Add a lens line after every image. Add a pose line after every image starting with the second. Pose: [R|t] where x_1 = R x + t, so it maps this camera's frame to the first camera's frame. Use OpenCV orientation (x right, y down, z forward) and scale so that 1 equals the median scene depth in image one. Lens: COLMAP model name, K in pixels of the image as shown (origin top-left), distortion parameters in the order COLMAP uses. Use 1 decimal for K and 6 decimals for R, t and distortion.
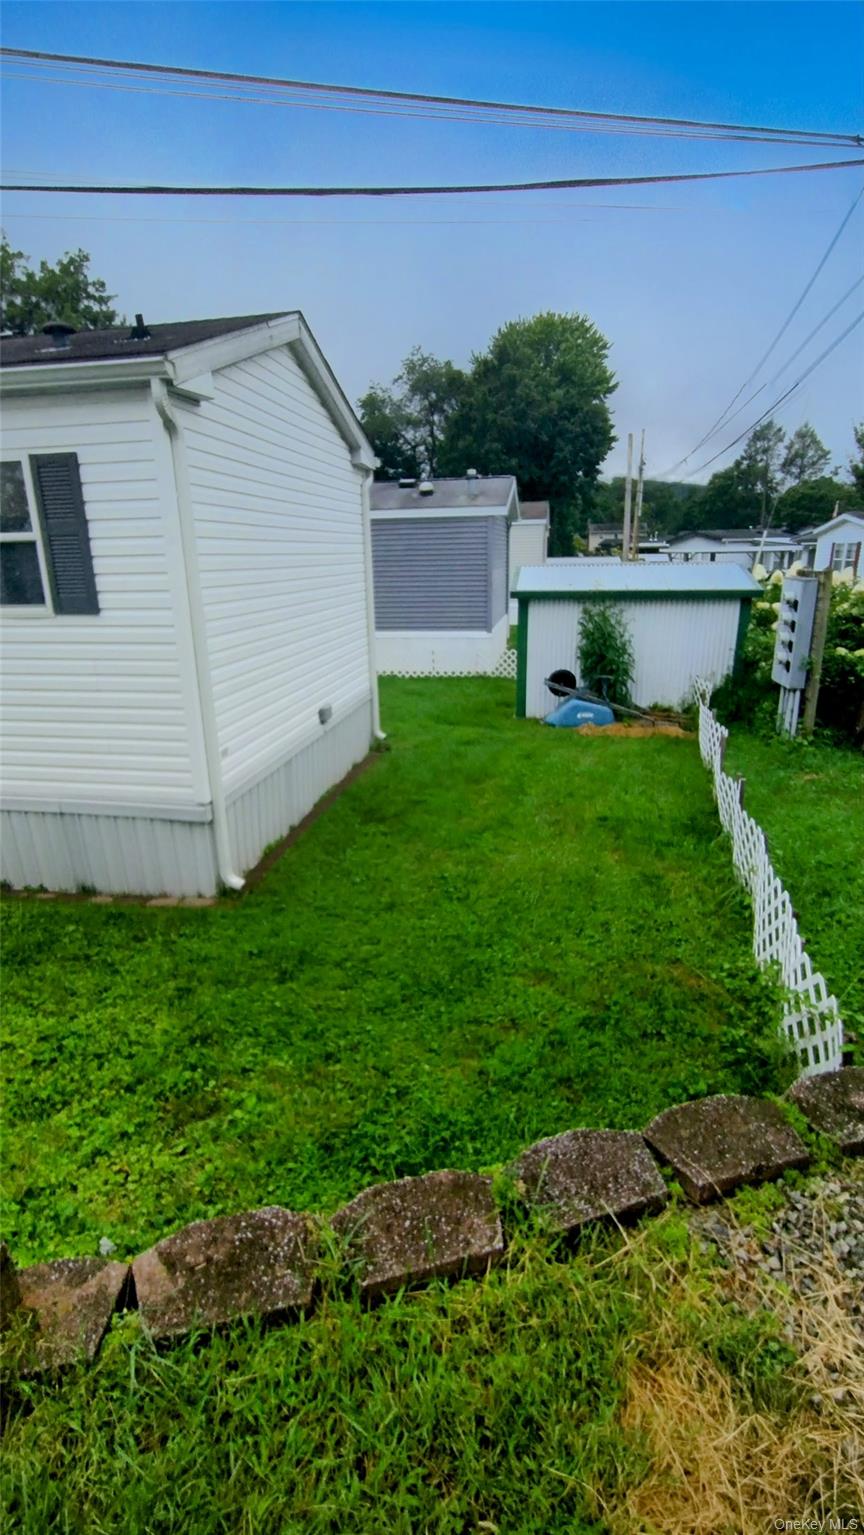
lens RADIAL K [[706.3, 0, 434.2], [0, 706.3, 765.5], [0, 0, 1]] dist [0.005112, 0.000224]
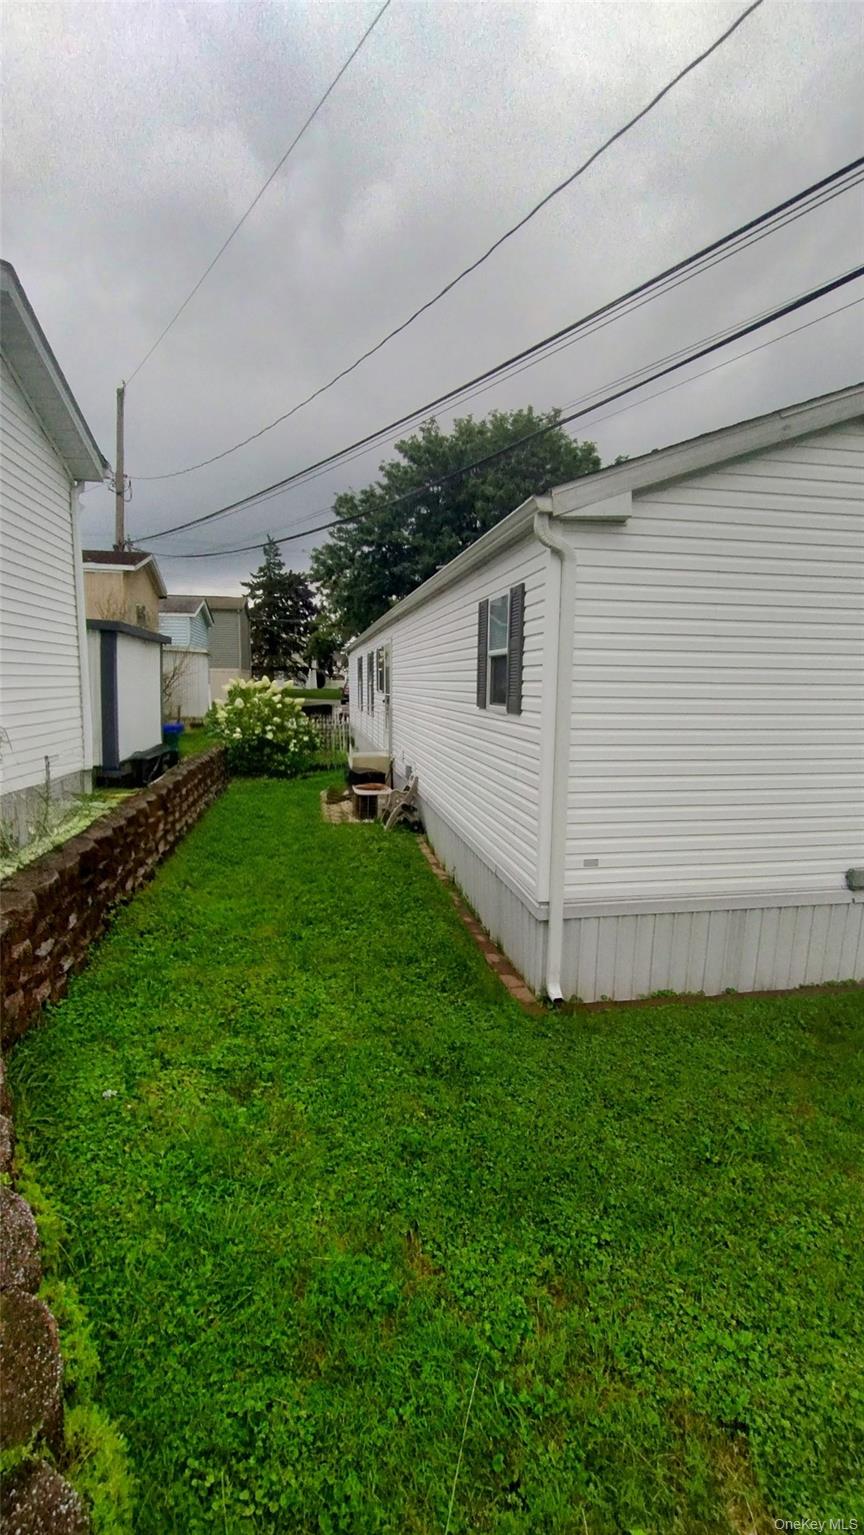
lens RADIAL K [[706.3, 0, 435.3], [0, 706.3, 770.1], [0, 0, 1]] dist [0.005112, 0.000224]
pose [[0.339156, 0.139266, -0.930364, 0.570475], [-0.279273, 0.959302, 0.041791, -0.134140], [0.898320, 0.245652, 0.364246, 0.468998]]
